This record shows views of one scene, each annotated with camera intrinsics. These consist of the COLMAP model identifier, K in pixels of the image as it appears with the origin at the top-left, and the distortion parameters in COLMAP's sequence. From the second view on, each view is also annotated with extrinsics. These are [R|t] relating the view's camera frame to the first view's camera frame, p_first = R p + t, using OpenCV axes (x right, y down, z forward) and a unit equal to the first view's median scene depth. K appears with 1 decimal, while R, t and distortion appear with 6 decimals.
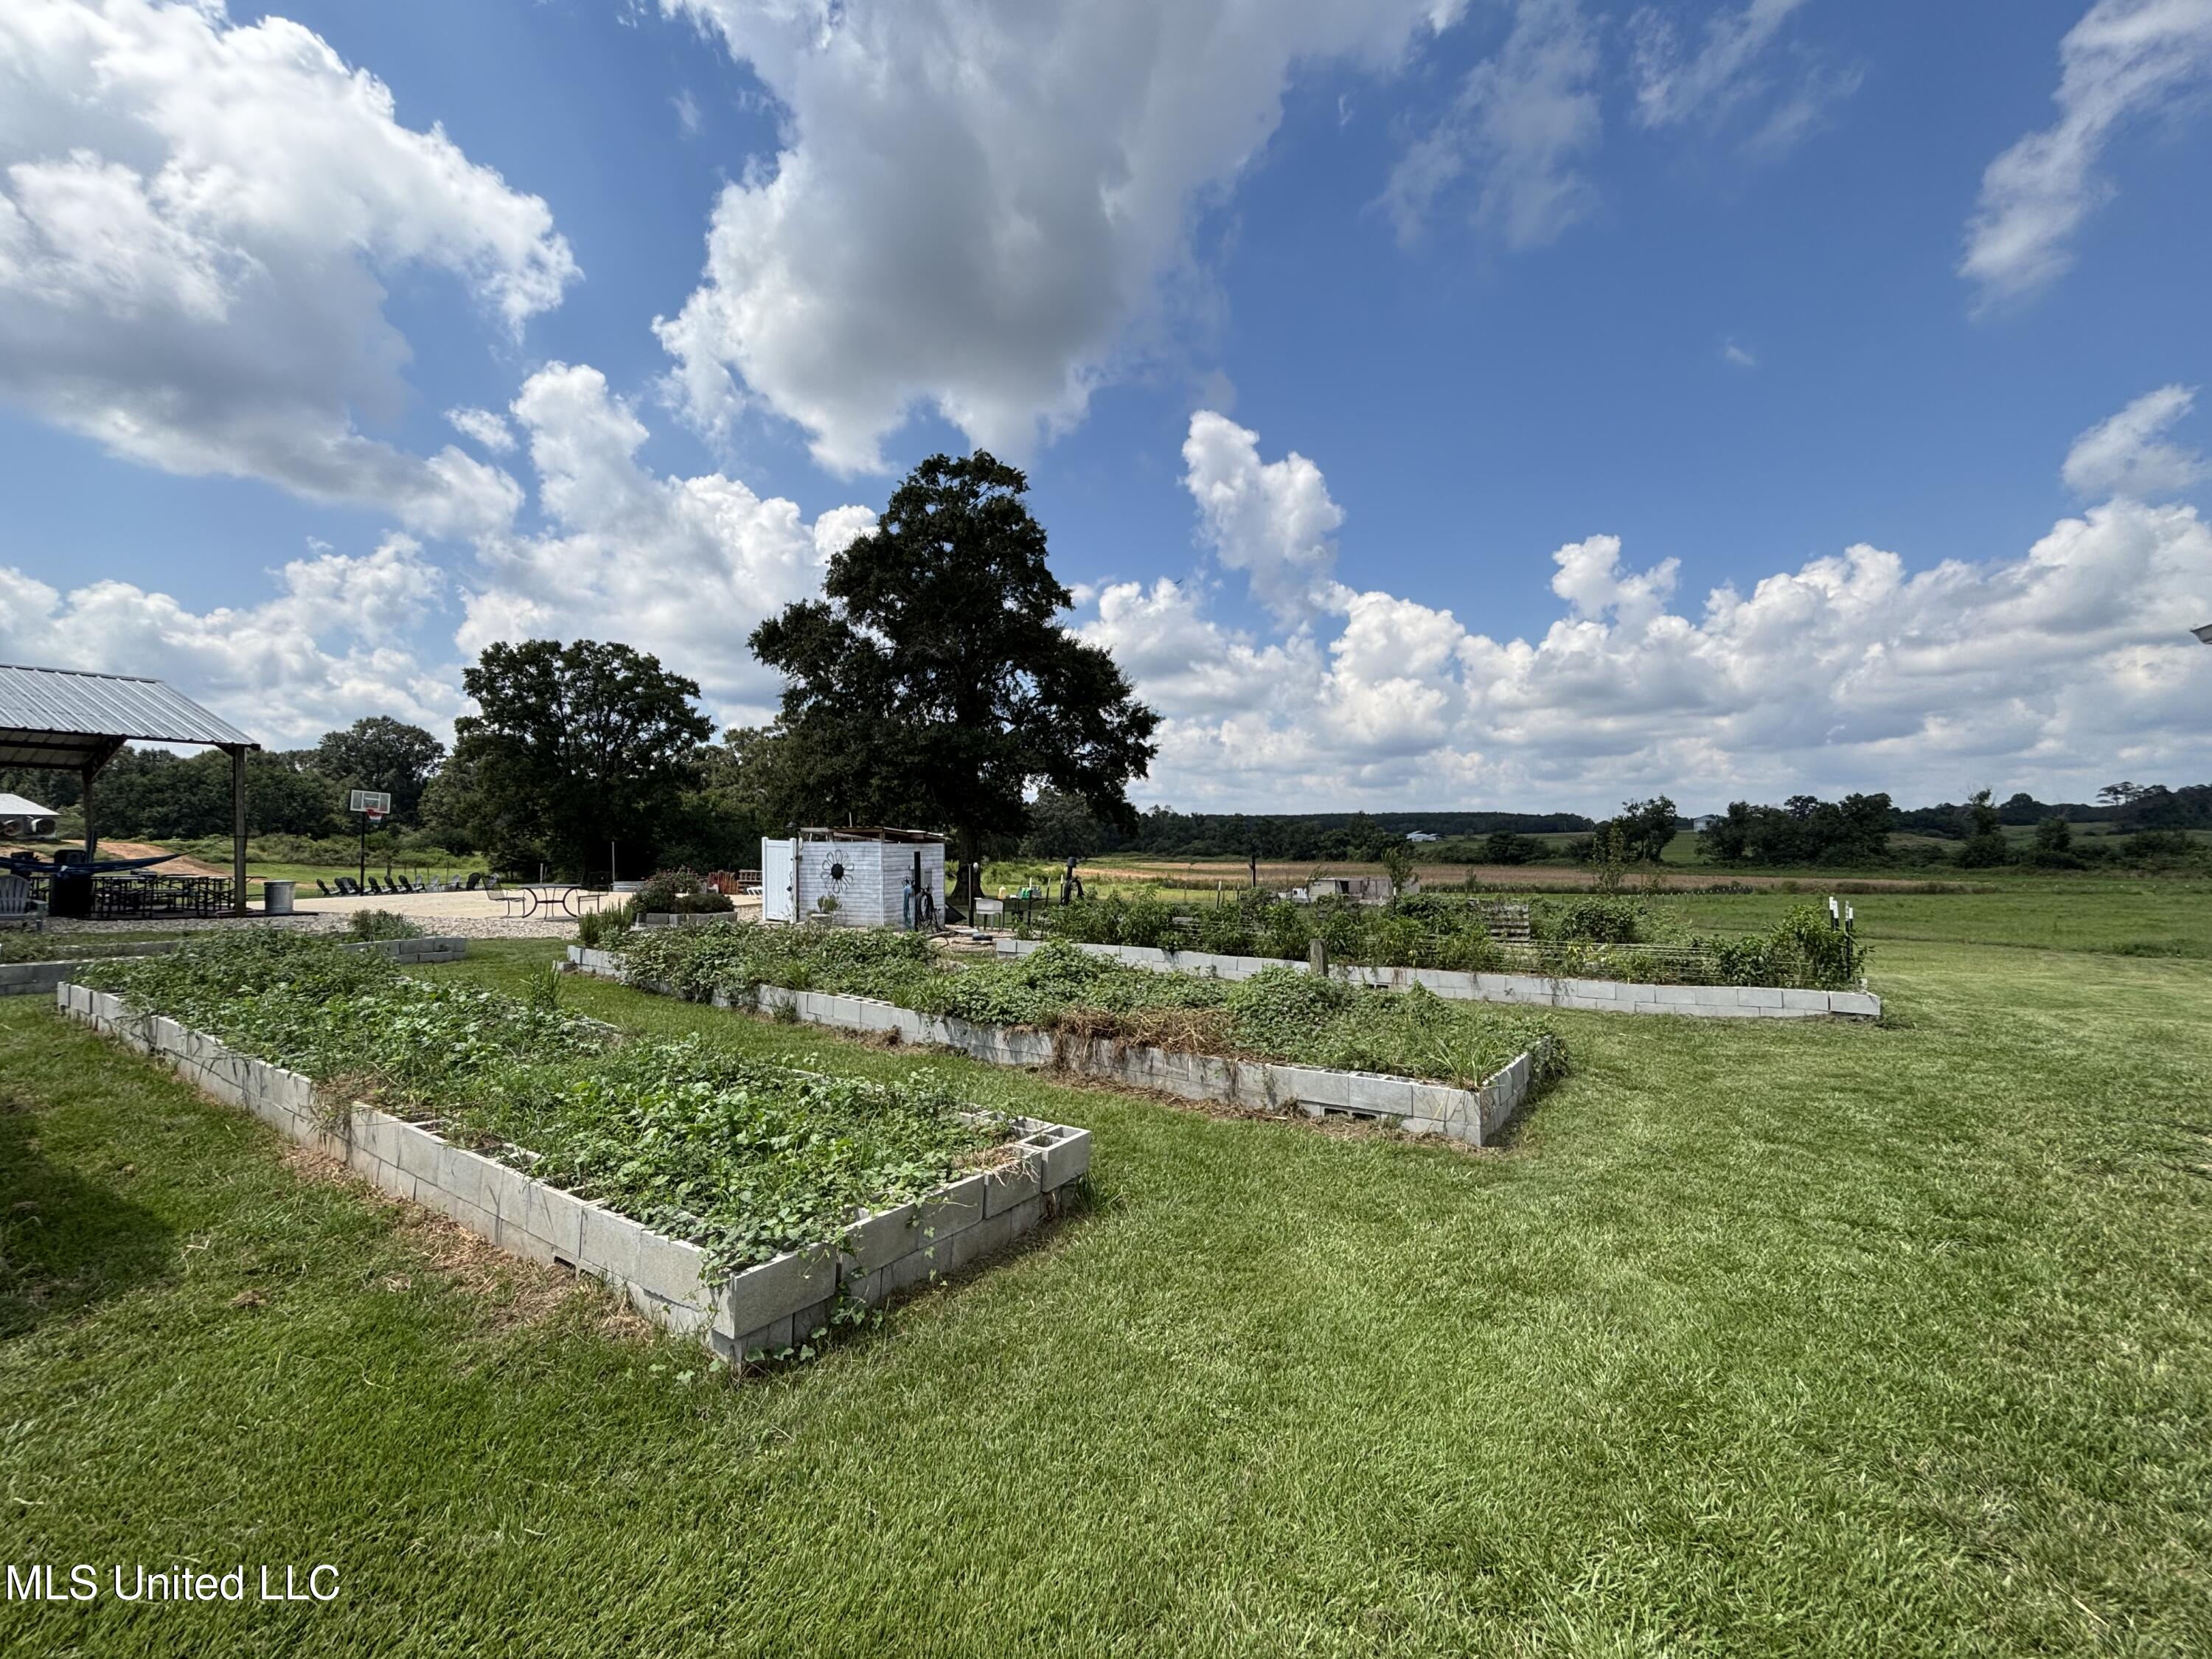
lens RADIAL K [[886.6, 0, 1087.9], [0, 886.6, 837.6], [0, 0, 1]] dist [0.002172, 0.000395]
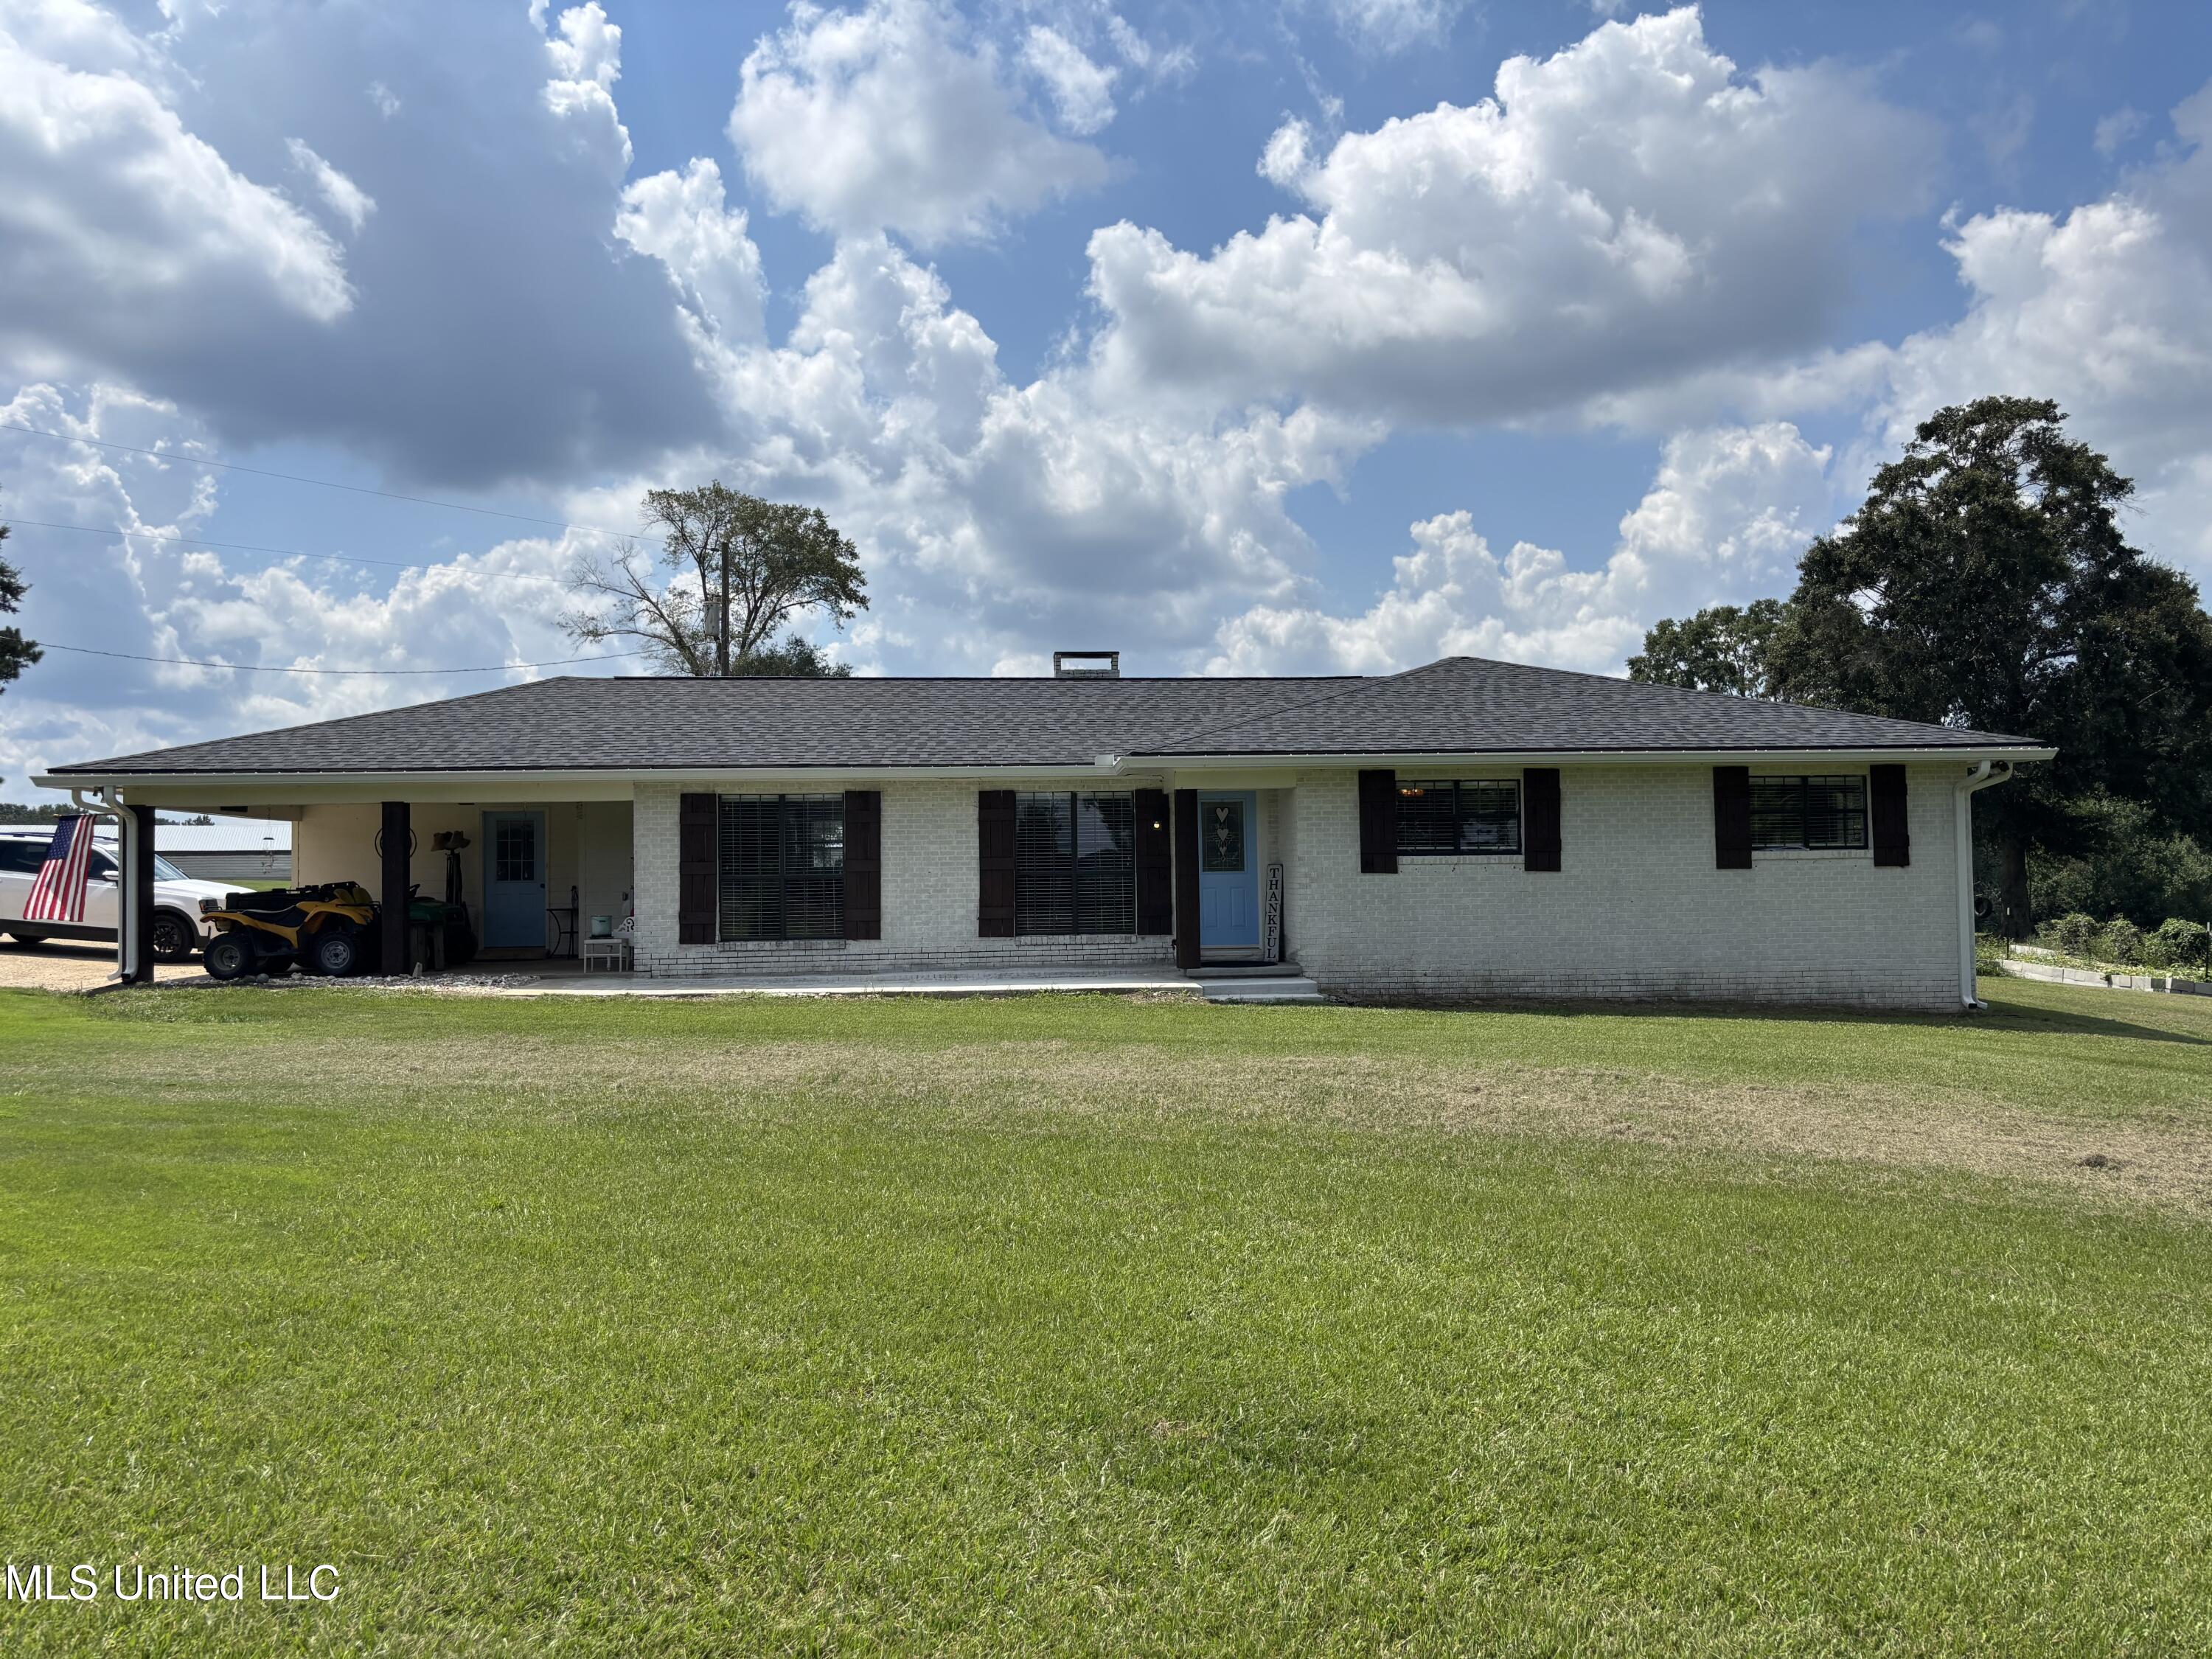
lens RADIAL K [[1658.7, 0, 1129.8], [0, 1658.7, 845.9], [0, 0, 1]] dist [0.001755, 0.017158]
pose [[0.548865, -0.018471, -0.835707, 0.296640], [0.015421, 0.999809, -0.011970, -0.004045], [0.835768, -0.006318, 0.549046, -0.214171]]
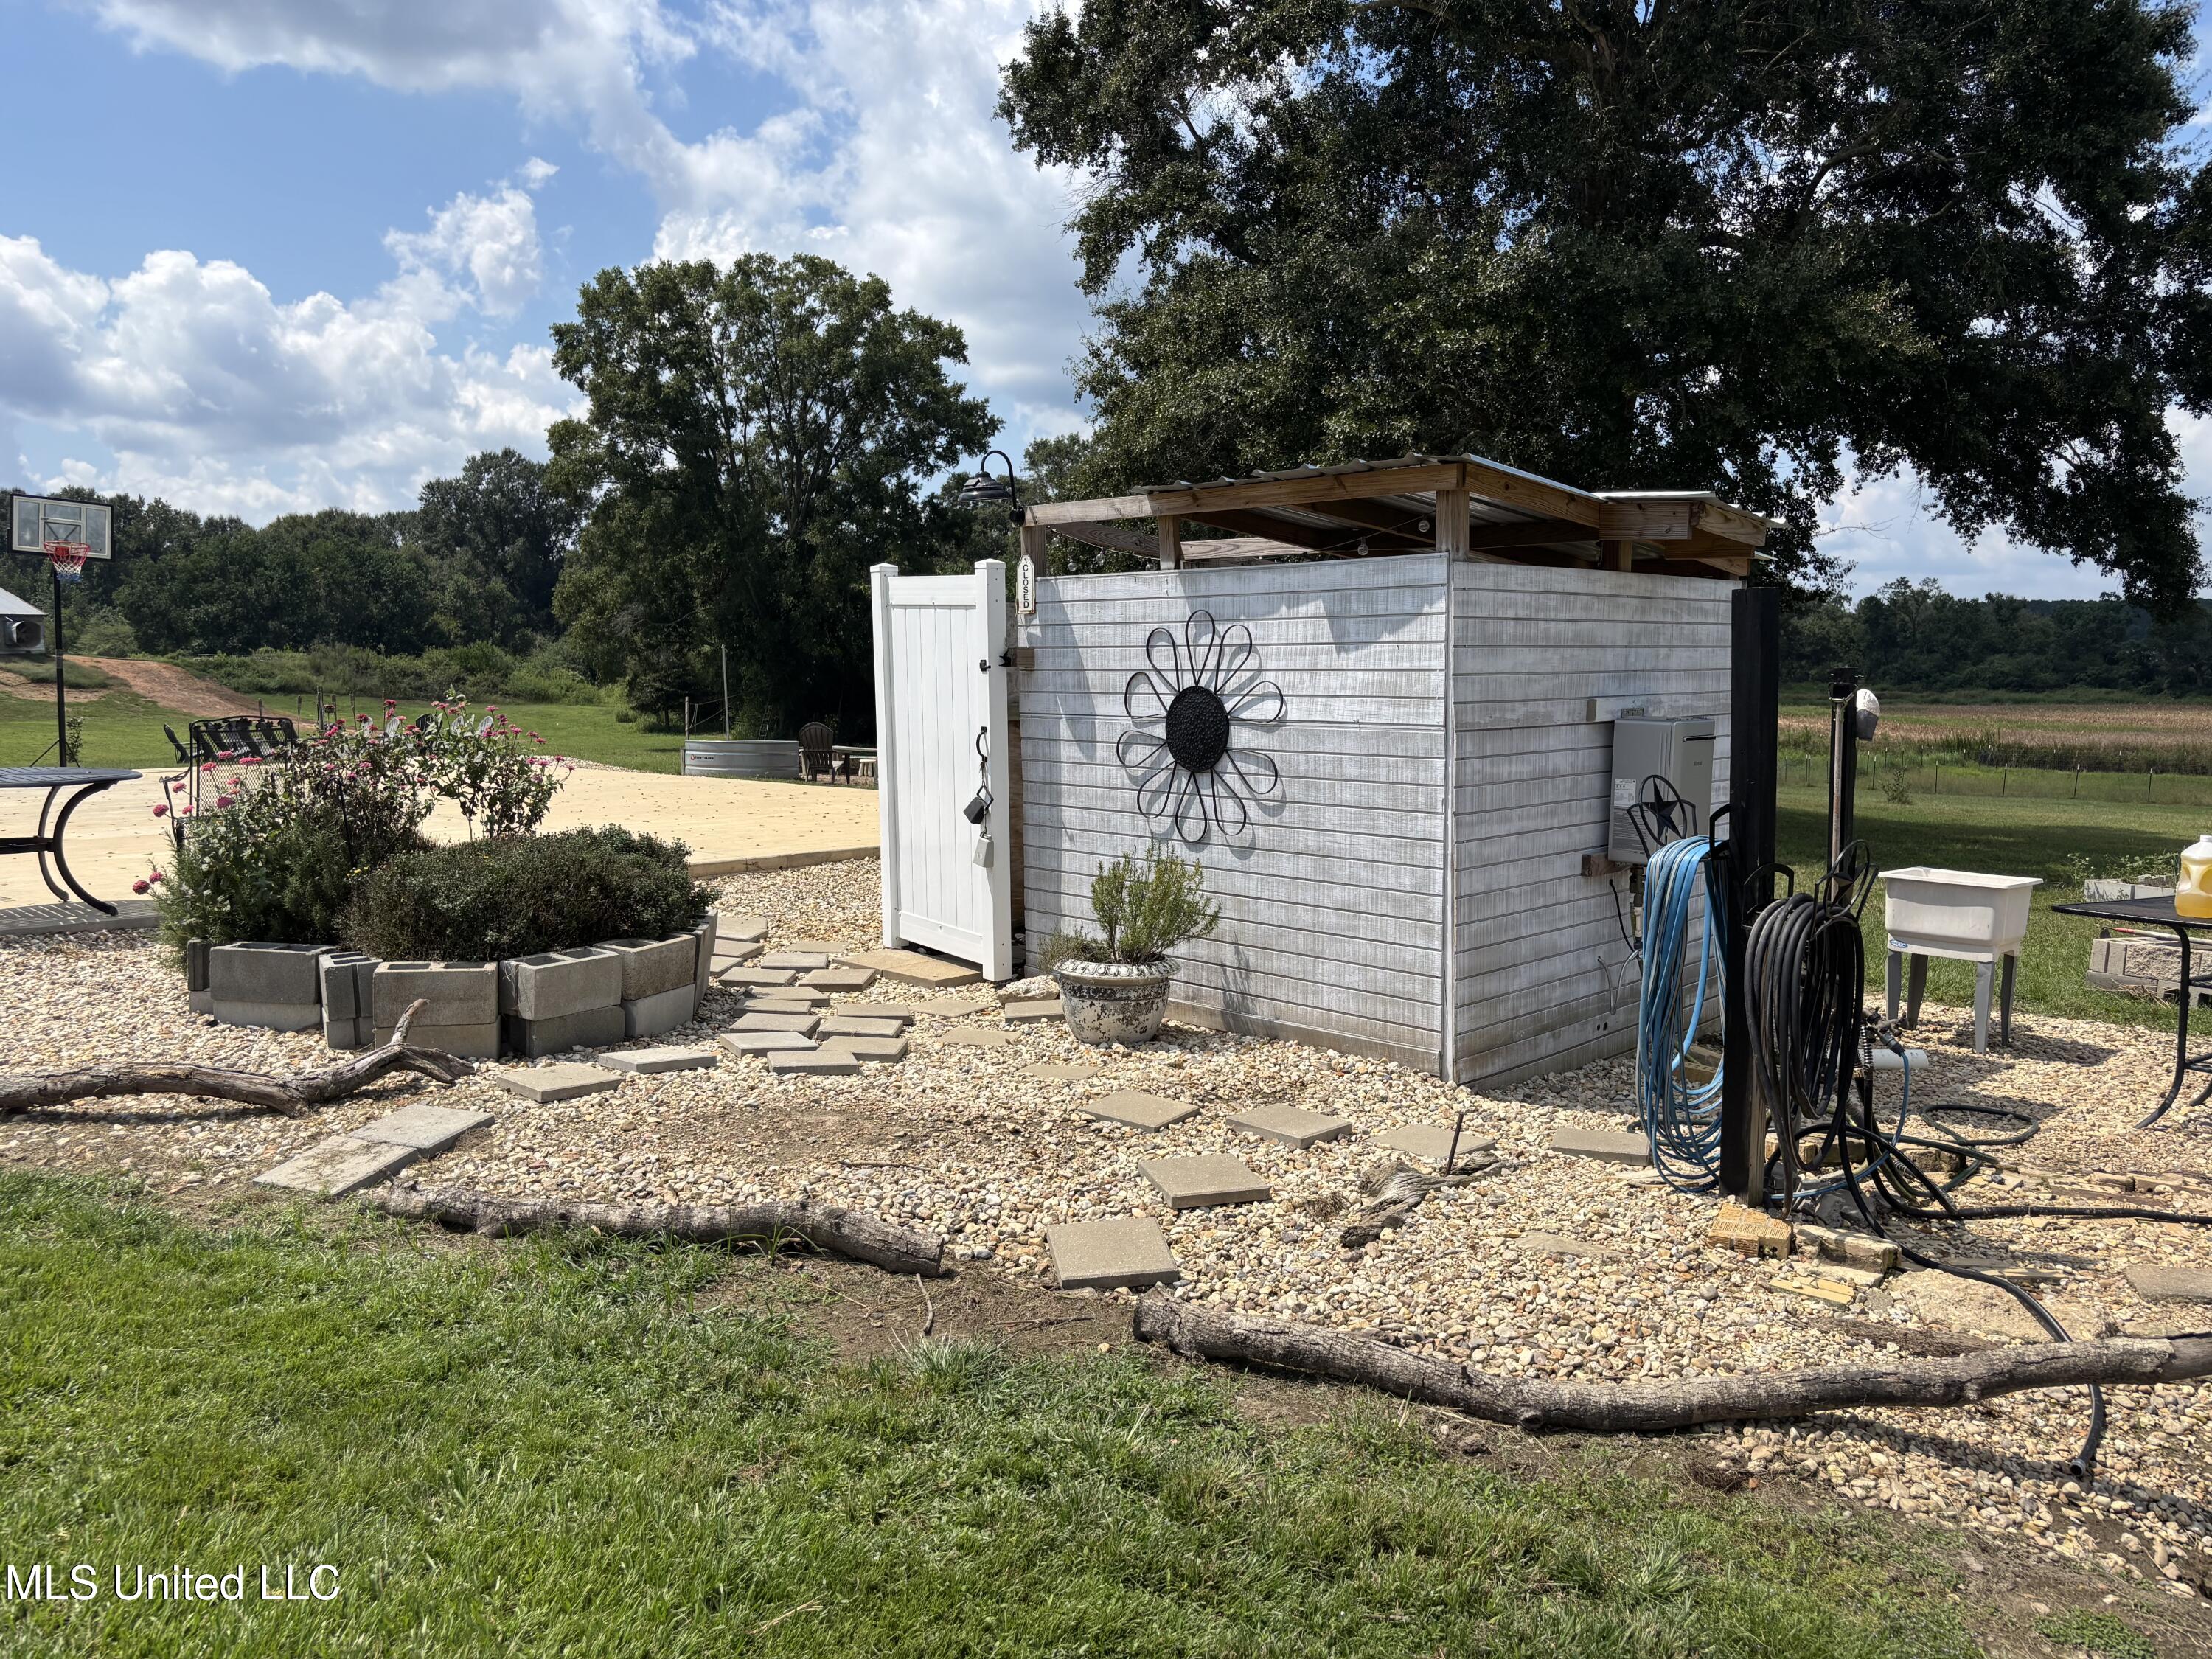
lens RADIAL K [[1658.7, 0, 1107.3], [0, 1658.7, 830.2], [0, 0, 1]] dist [0.001755, 0.017158]
pose [[0.938059, 0.032287, -0.344969, -0.039514], [0.004374, 0.994466, 0.104970, 0.004920], [0.346449, -0.099977, 0.932726, 0.146653]]
